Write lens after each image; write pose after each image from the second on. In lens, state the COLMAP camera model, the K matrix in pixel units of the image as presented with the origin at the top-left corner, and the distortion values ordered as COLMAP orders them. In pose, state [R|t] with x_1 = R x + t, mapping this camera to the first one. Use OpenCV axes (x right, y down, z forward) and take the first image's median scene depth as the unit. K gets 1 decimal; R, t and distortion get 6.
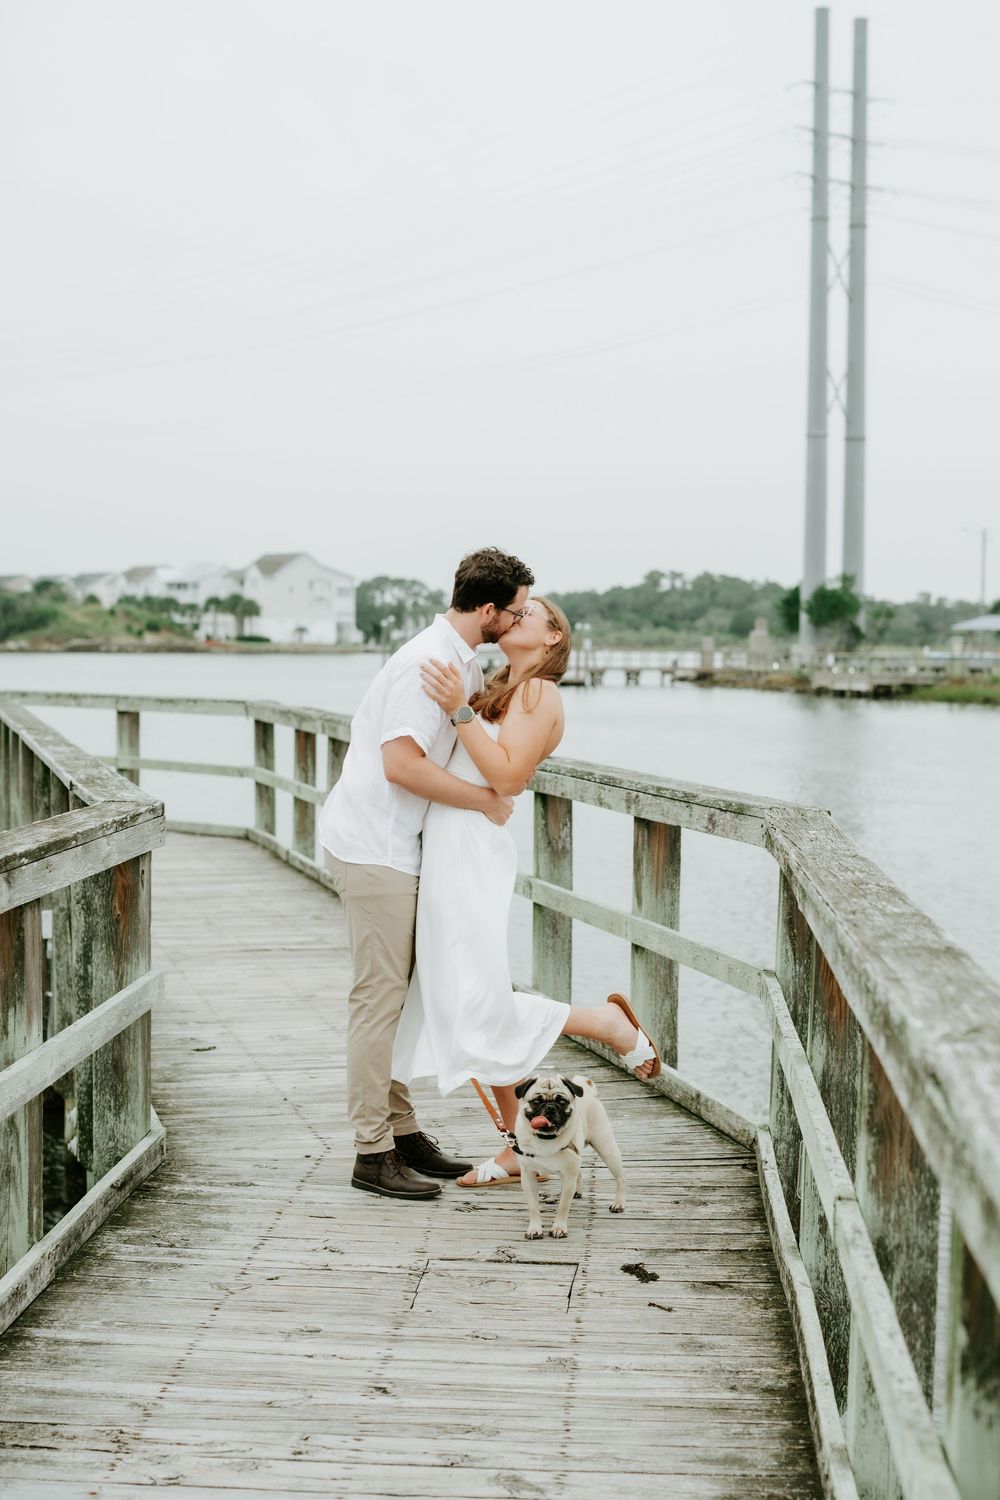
lens RADIAL K [[2322.7, 0, 500.2], [0, 2322.7, 747.0], [0, 0, 1]] dist [-0.005851, 0.000000]
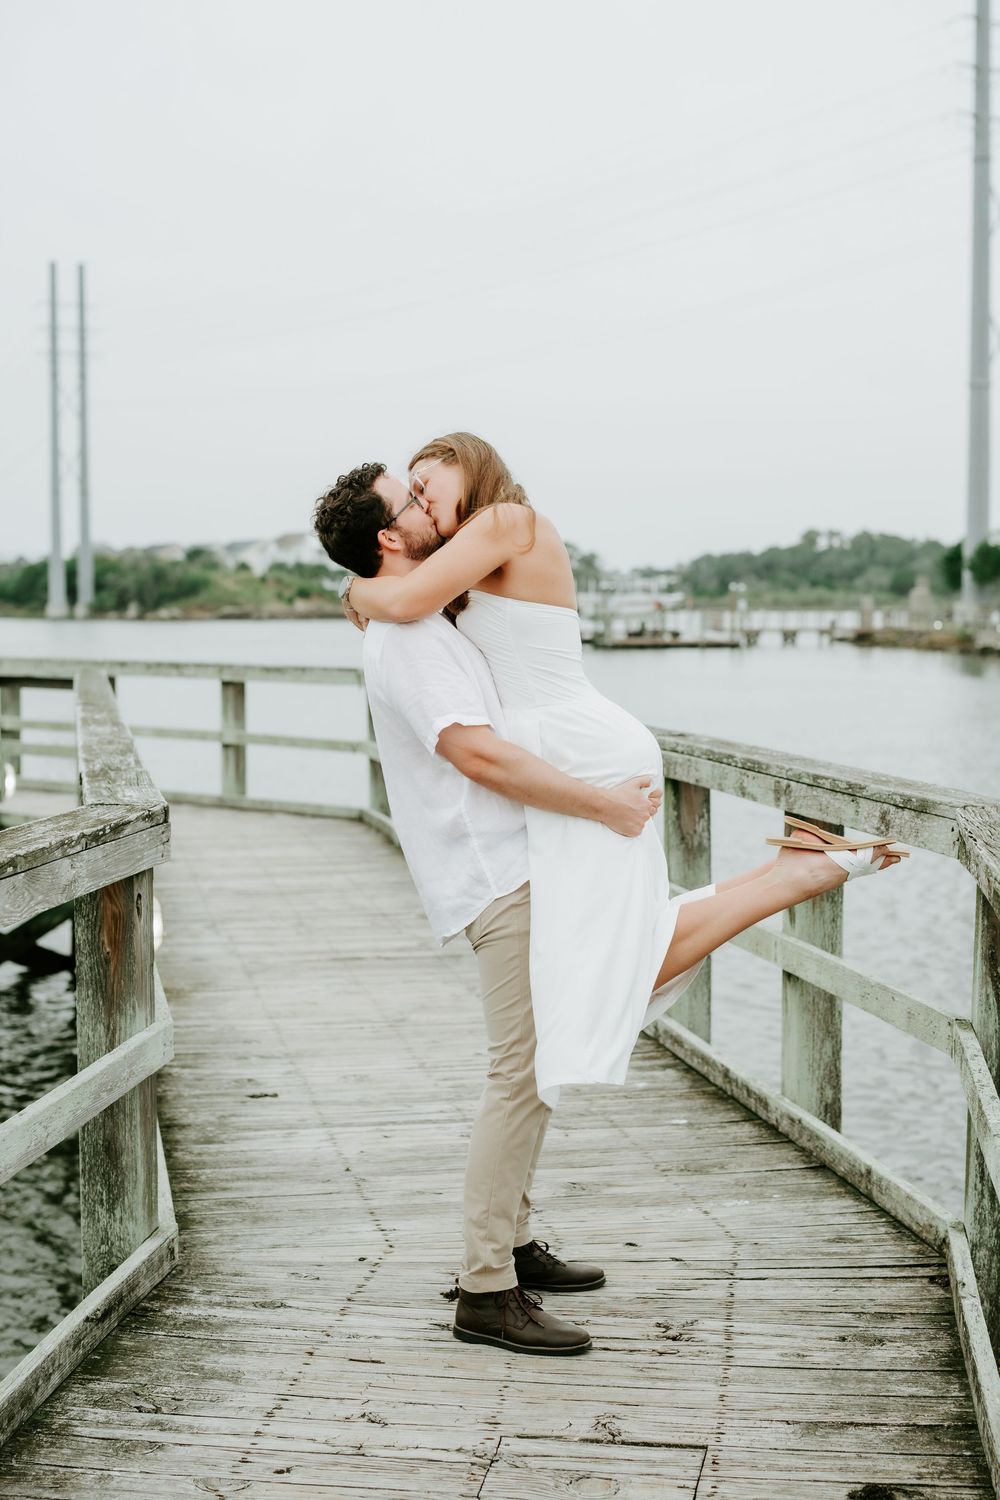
lens RADIAL K [[2322.7, 0, 499.4], [0, 2322.7, 757.0], [0, 0, 1]] dist [-0.005851, 0.000000]
pose [[0.997661, -0.008153, -0.067872, 0.014475], [0.009493, 0.999766, 0.019441, -0.005073], [0.067697, -0.020040, 0.997505, 0.202005]]
